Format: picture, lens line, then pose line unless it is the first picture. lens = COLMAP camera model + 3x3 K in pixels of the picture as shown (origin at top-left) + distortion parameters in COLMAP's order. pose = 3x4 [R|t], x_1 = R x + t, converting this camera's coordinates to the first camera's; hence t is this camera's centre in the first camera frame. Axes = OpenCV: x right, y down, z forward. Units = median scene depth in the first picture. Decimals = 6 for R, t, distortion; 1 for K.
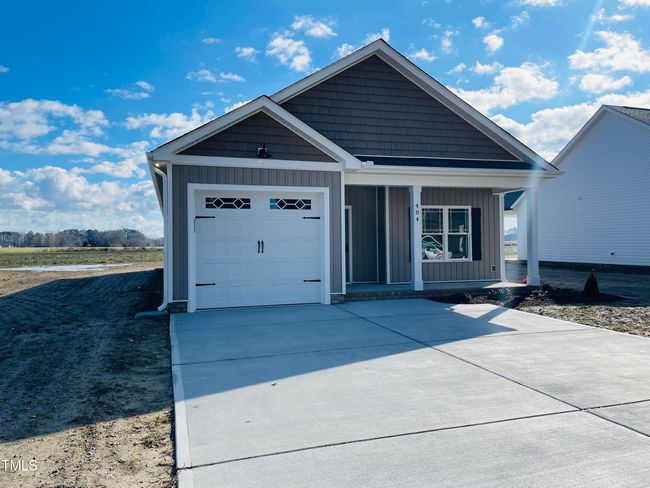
lens RADIAL K [[497.2, 0, 322.0], [0, 497.2, 243.0], [0, 0, 1]] dist [0.066963, -0.072798]
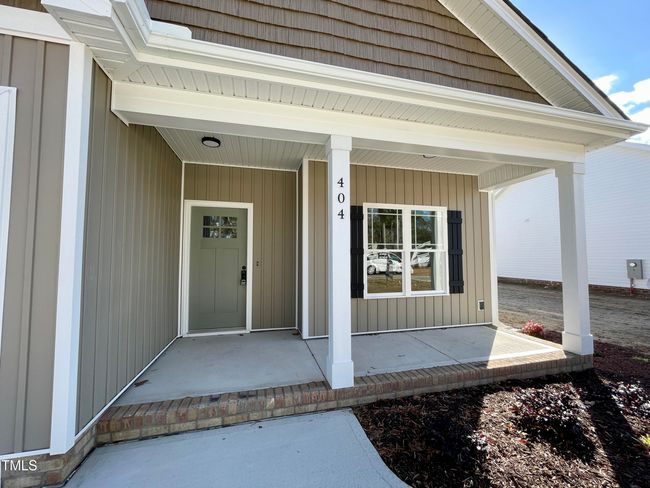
lens RADIAL K [[264.3, 0, 325.0], [0, 264.3, 244.0], [0, 0, 1]] dist [-0.011282, -0.000072]
pose [[0.998997, 0.007892, -0.044065, 0.161907], [-0.009896, 0.998918, -0.045442, -0.011352], [0.043659, 0.045832, 0.997995, 0.673067]]
